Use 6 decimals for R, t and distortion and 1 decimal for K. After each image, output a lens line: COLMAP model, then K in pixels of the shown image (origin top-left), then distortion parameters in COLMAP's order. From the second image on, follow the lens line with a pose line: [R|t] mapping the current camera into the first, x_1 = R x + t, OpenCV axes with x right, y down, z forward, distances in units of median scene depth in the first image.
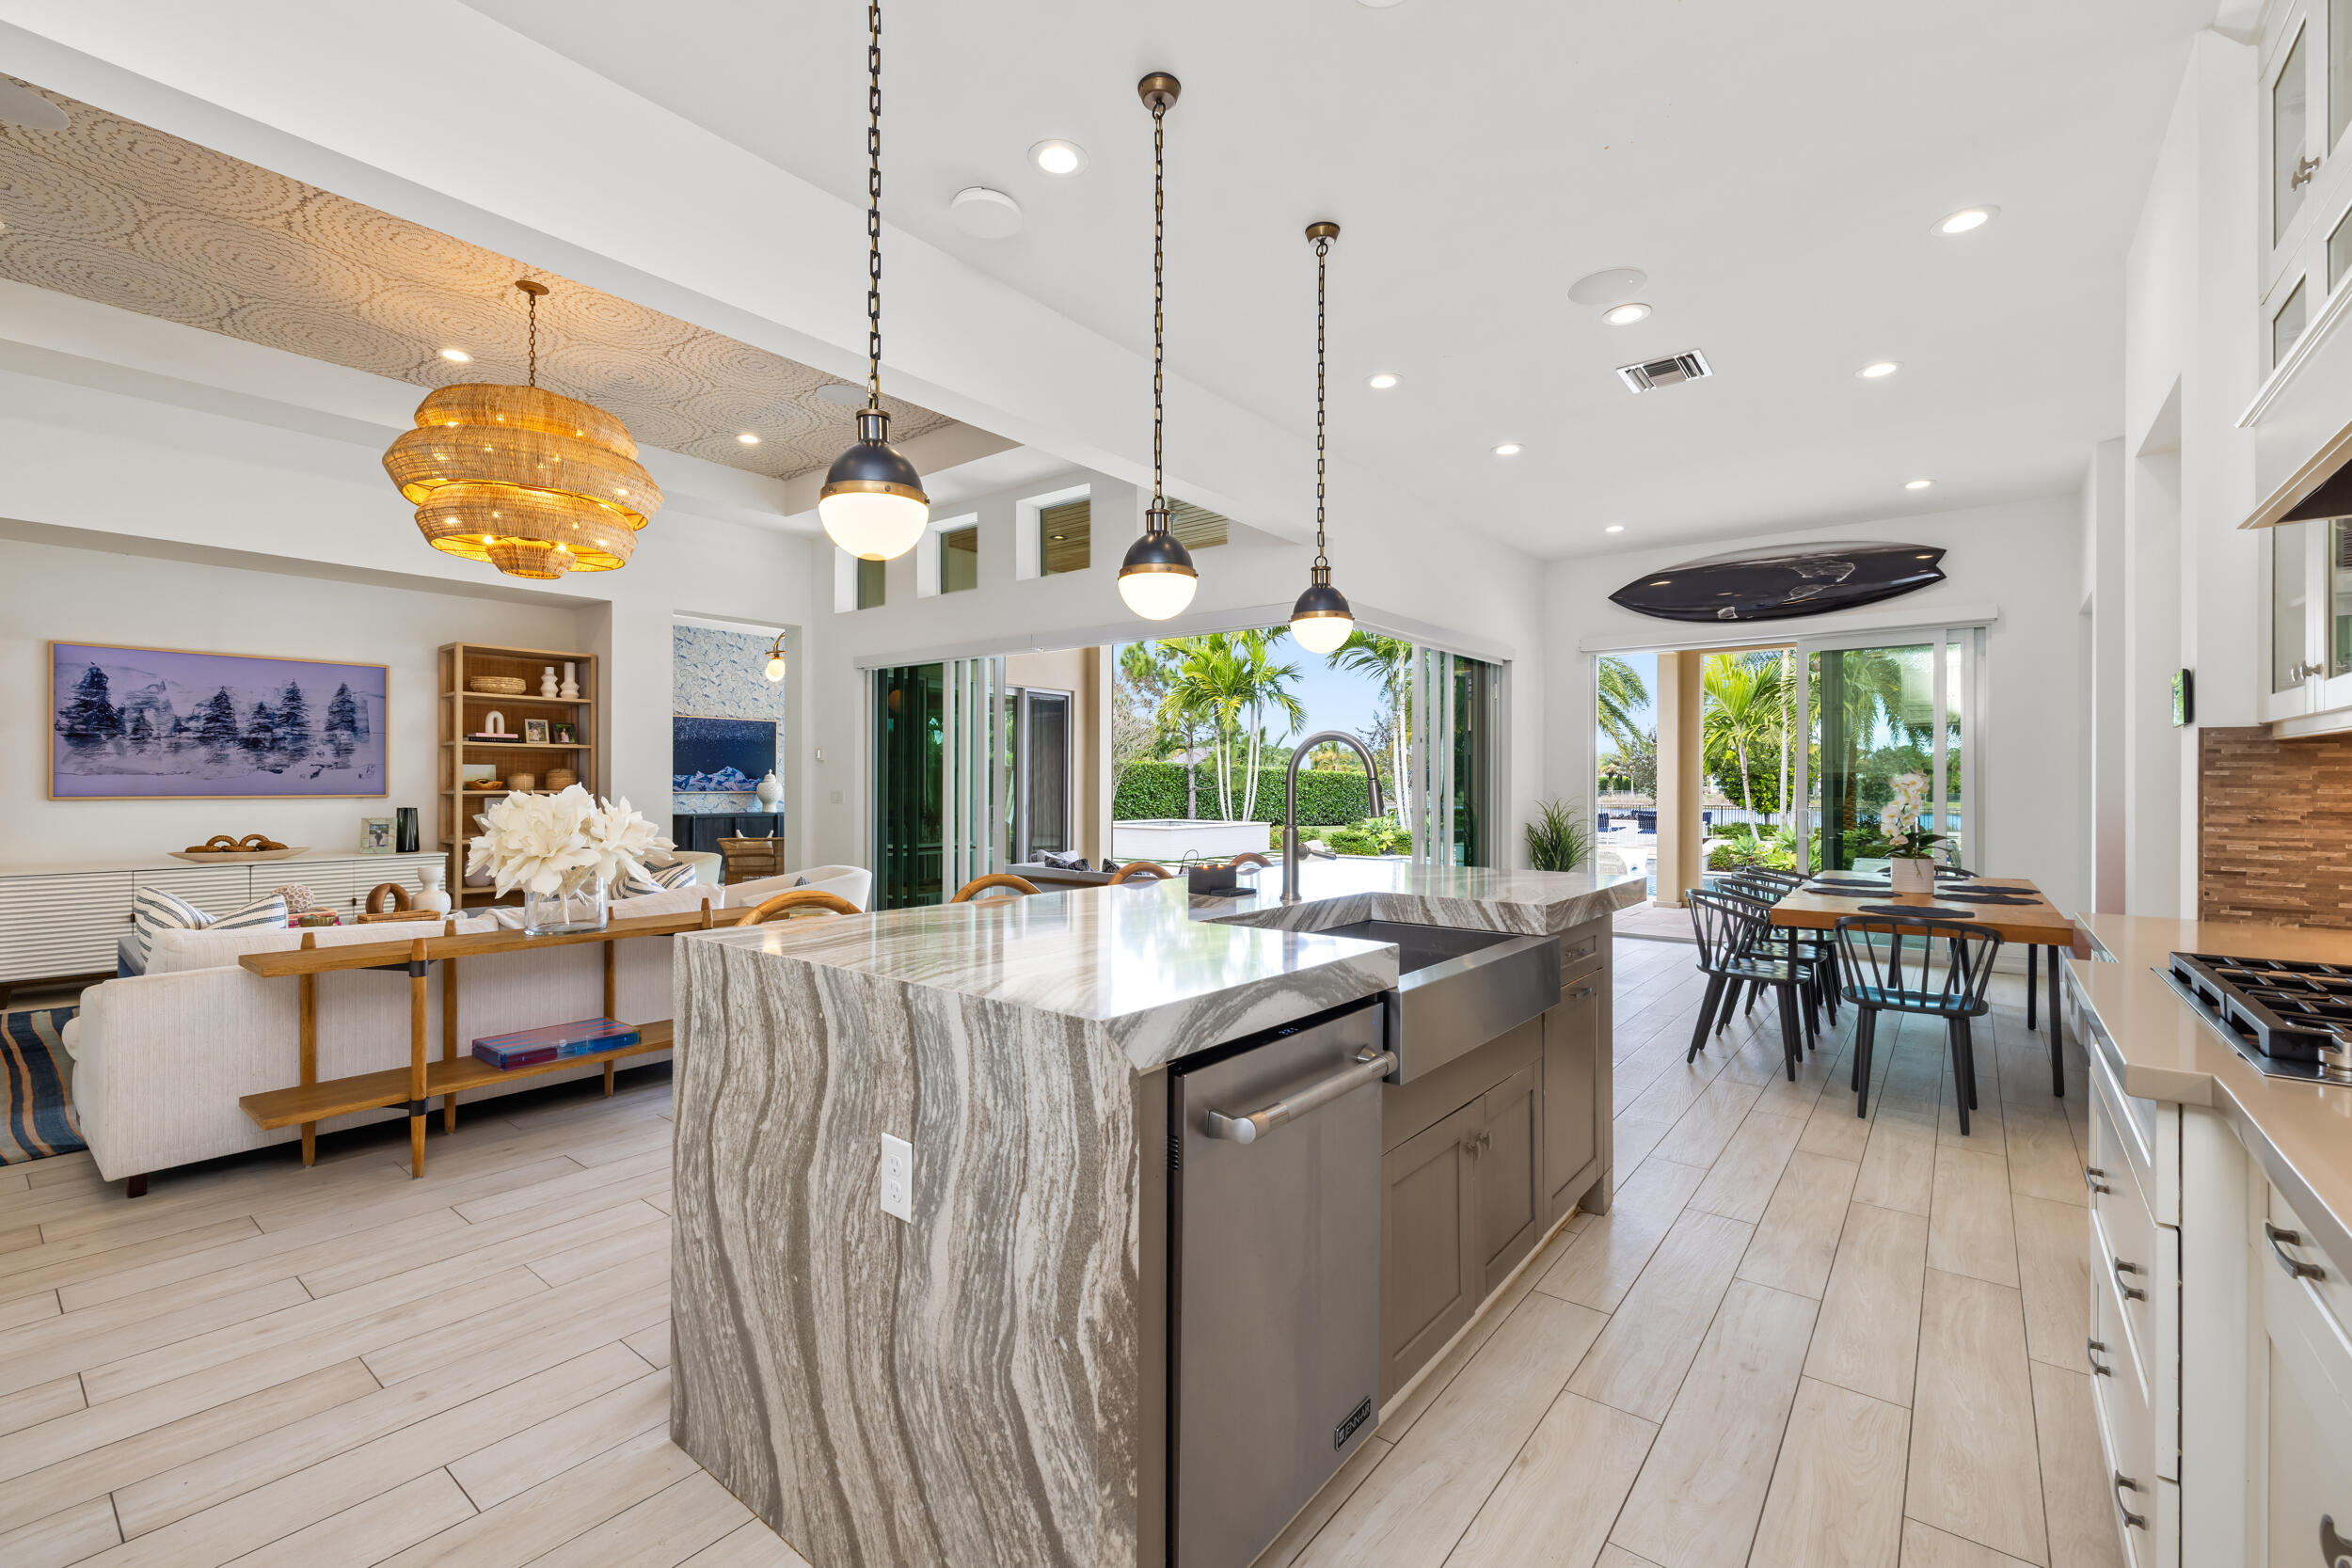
lens RADIAL K [[1004.9, 0, 1166.1], [0, 1004.9, 783.3], [0, 0, 1]] dist [-0.003837, 0.001853]
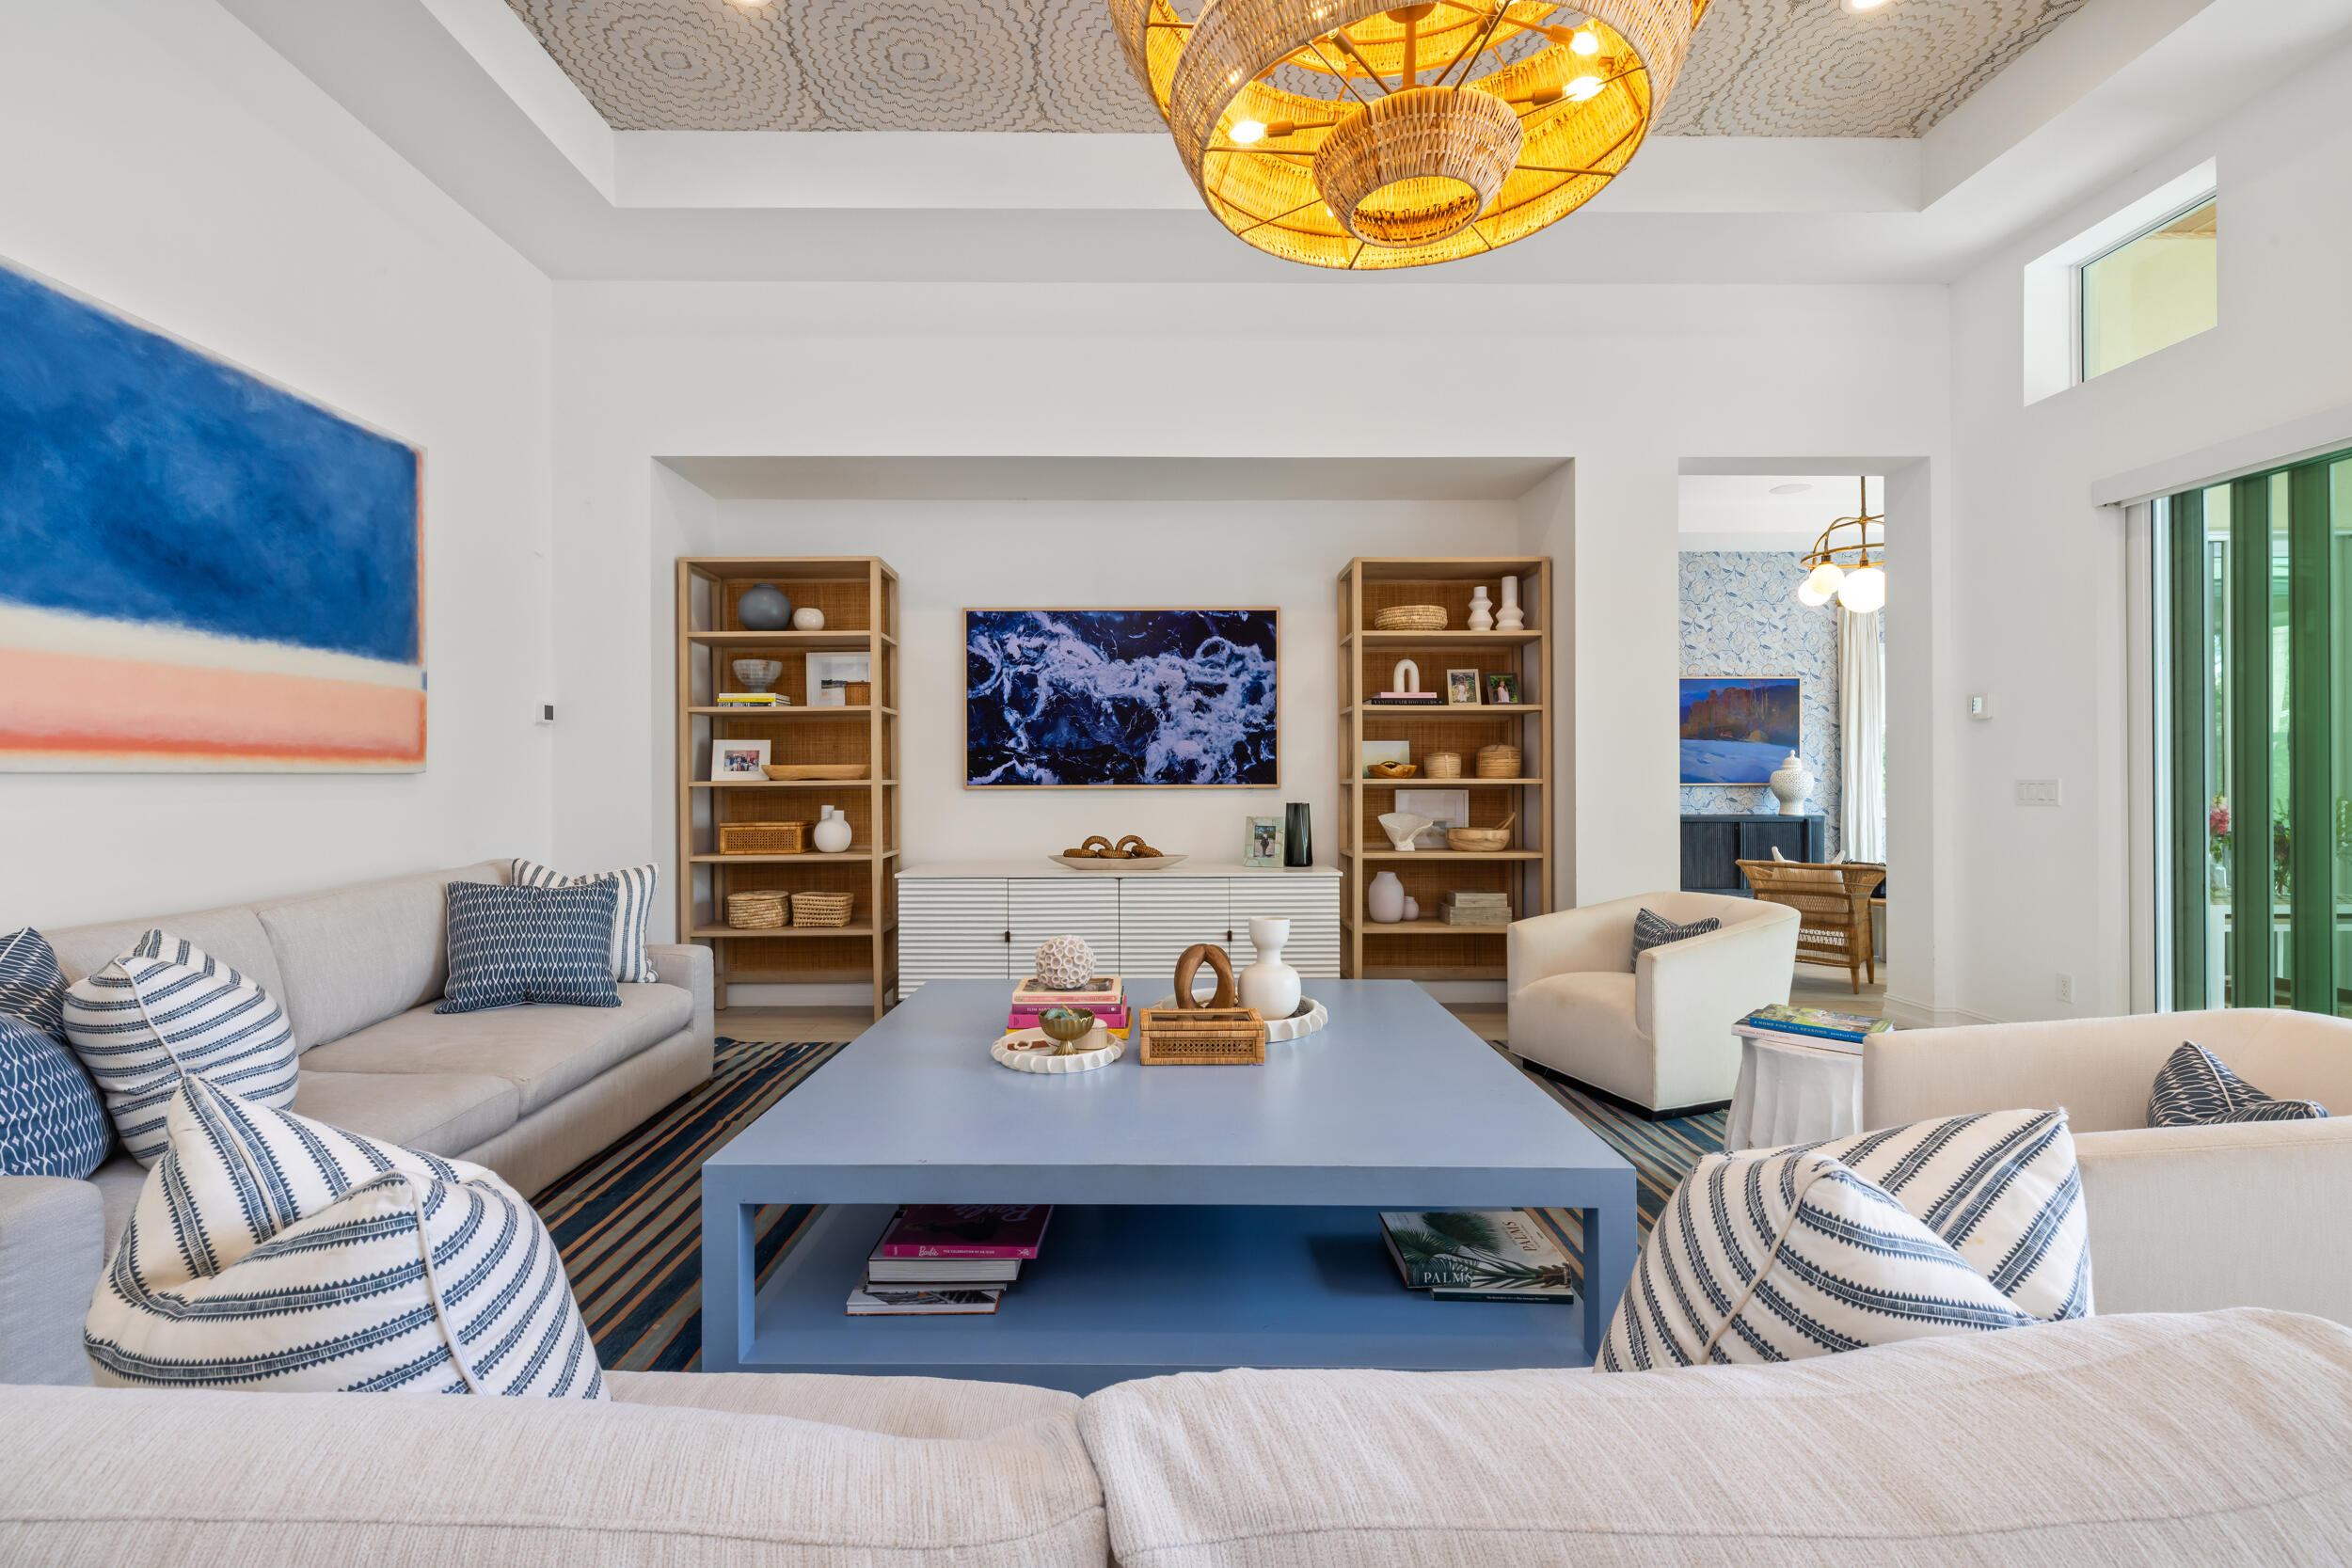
lens RADIAL K [[1004.9, 0, 1110.2], [0, 1004.9, 775.5], [0, 0, 1]] dist [-0.003837, 0.001853]
pose [[0.609203, -0.007448, -0.792979, -0.260066], [0.005159, 0.999972, -0.005429, 0.007446], [0.792997, -0.000783, 0.609225, 0.437232]]
